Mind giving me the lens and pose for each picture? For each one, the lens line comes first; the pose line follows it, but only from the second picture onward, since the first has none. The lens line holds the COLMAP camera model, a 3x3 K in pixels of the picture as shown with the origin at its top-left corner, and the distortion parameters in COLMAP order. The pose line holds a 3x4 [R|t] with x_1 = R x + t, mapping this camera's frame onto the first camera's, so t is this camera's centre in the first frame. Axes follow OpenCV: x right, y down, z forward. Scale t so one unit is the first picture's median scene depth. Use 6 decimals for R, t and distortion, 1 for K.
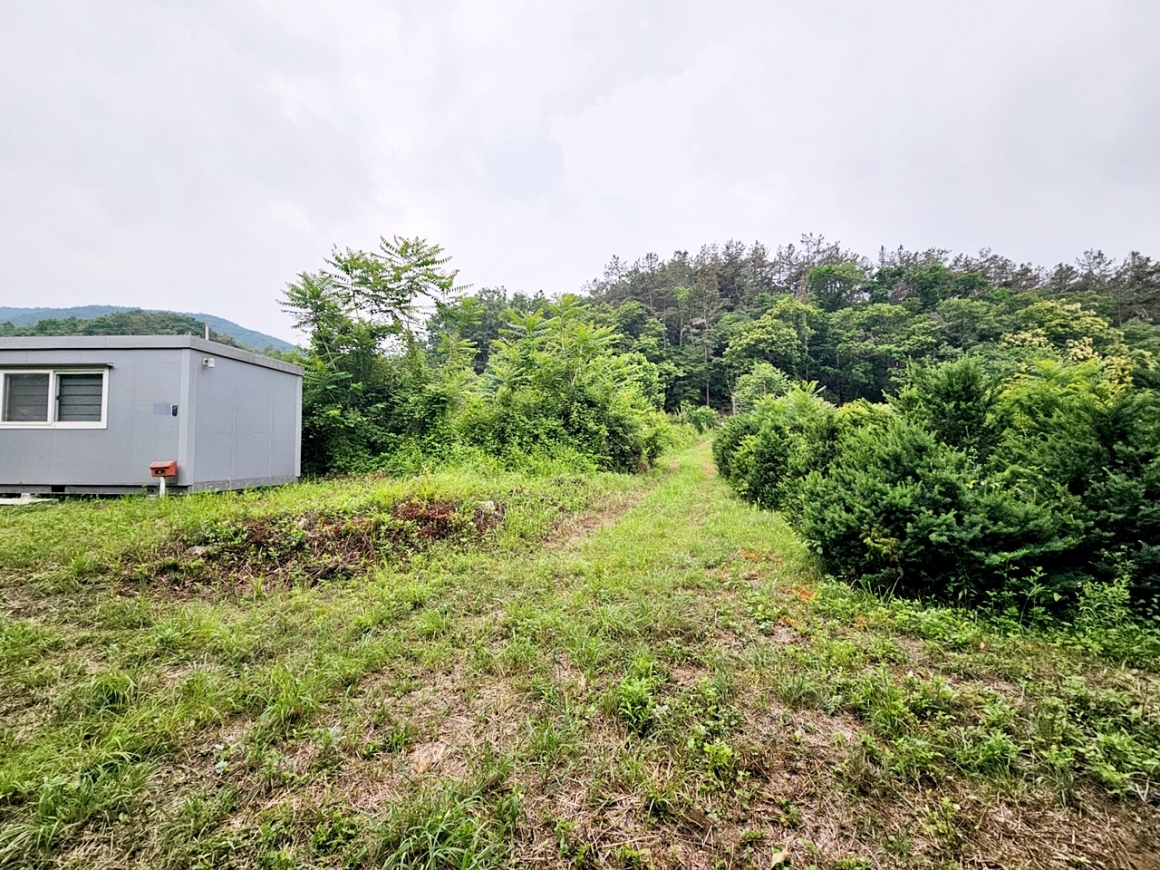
lens RADIAL K [[472.0, 0, 580.2], [0, 472.0, 430.8], [0, 0, 1]] dist [0.000966, 0.000768]
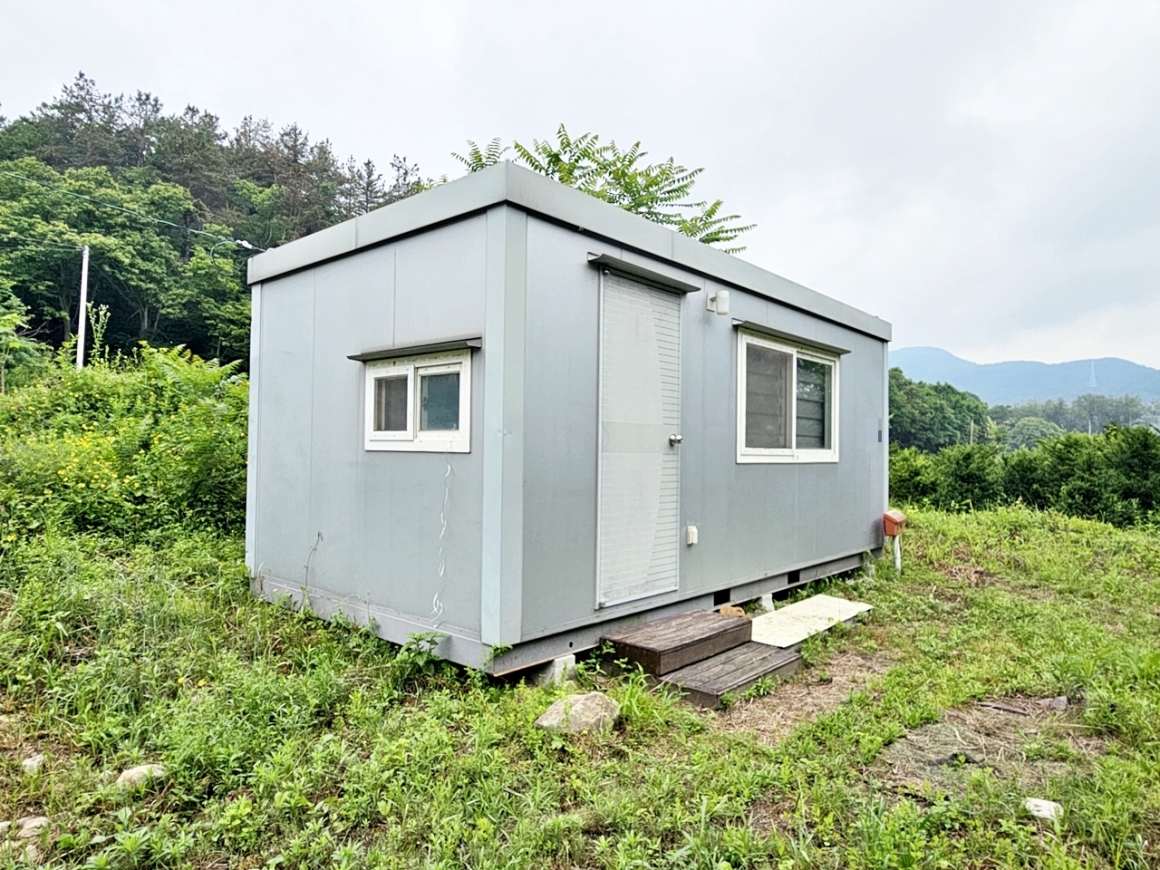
lens RADIAL K [[713.0, 0, 583.4], [0, 713.0, 437.2], [0, 0, 1]] dist [0.002991, 0.000051]
pose [[0.616670, 0.016763, 0.787043, -1.931789], [-0.033700, 0.999419, 0.005118, -0.029928], [-0.786500, -0.029680, 0.616876, 0.721317]]
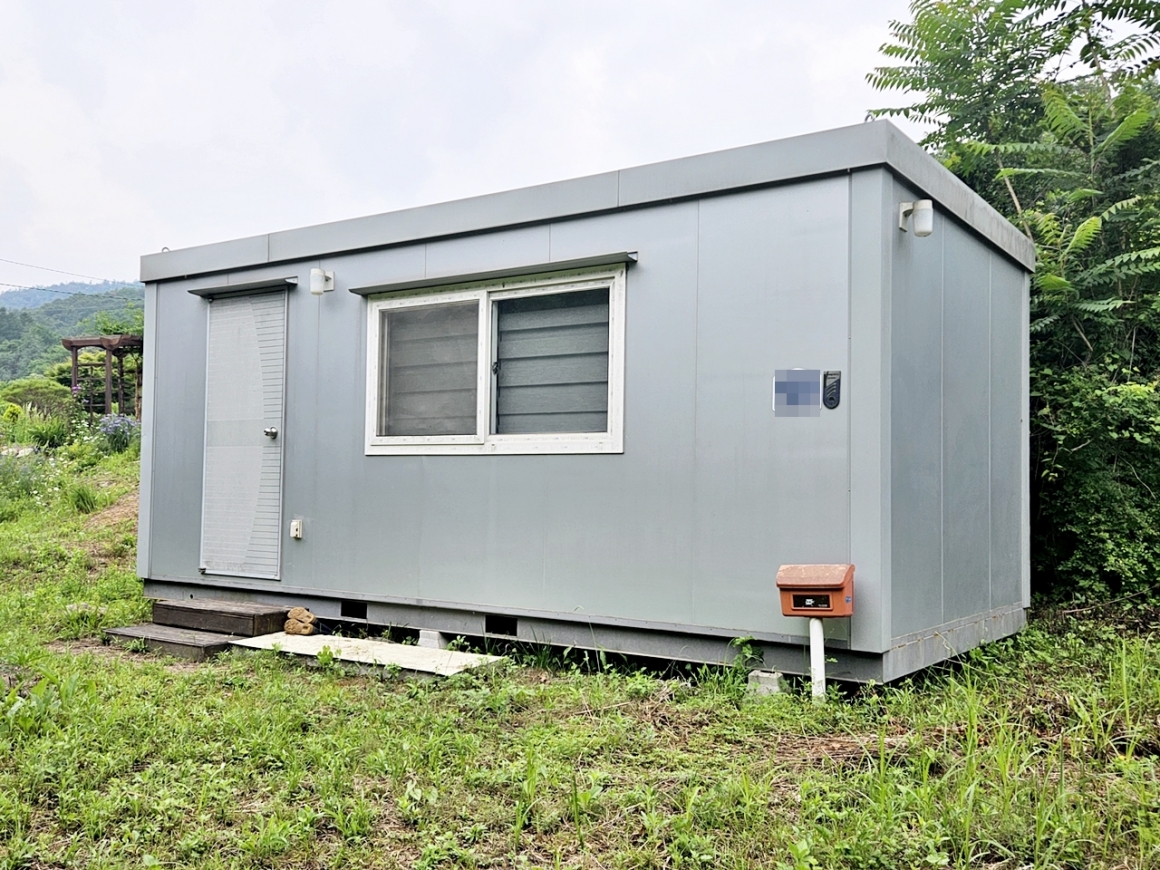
lens RADIAL K [[1073.1, 0, 578.2], [0, 1073.1, 438.2], [0, 0, 1]] dist [0.065621, 0.000607]
pose [[0.853612, -0.017270, -0.520623, -0.653845], [0.011009, 0.999825, -0.015116, -0.004329], [0.520793, 0.007171, 0.853653, 0.354814]]
